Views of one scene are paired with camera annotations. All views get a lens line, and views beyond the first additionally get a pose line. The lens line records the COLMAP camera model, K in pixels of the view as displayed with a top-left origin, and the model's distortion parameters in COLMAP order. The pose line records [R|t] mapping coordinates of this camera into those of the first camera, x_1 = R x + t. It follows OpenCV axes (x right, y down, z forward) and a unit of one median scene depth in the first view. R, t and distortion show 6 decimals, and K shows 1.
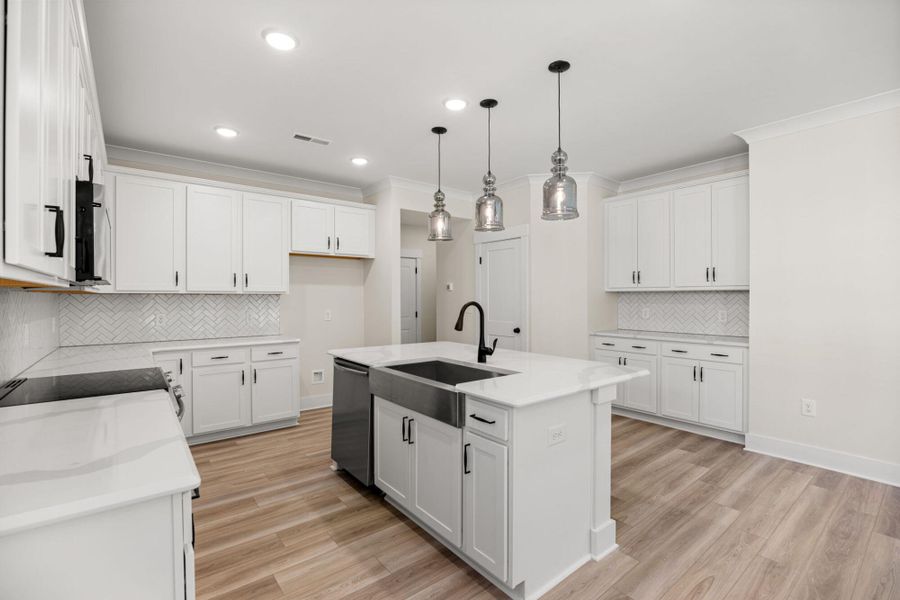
lens RADIAL K [[407.1, 0, 450.5], [0, 407.1, 298.8], [0, 0, 1]] dist [-0.024469, 0.004407]
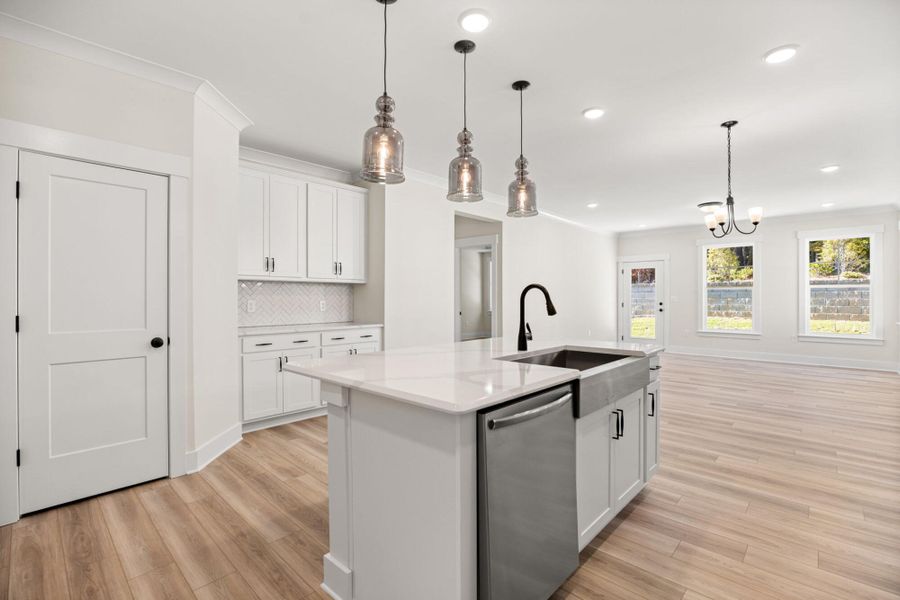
lens RADIAL K [[407.1, 0, 451.8], [0, 407.1, 299.6], [0, 0, 1]] dist [-0.024469, 0.004407]
pose [[-0.149494, -0.003082, 0.988758, -0.724665], [0.004207, 0.999984, 0.003753, 0.032696], [-0.988754, 0.004720, -0.149479, 1.160165]]
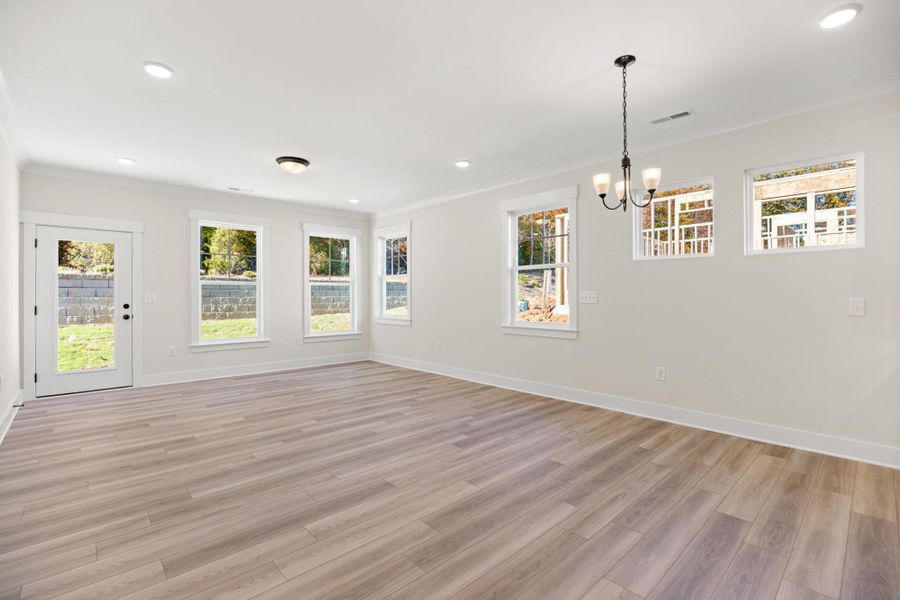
lens RADIAL K [[407.1, 0, 450.9], [0, 407.1, 295.1], [0, 0, 1]] dist [-0.024469, 0.004407]
pose [[-0.996484, 0.004977, -0.083630, 0.795846], [0.004798, 0.999986, 0.002338, 0.035854], [0.083640, 0.001929, -0.996494, 1.022476]]
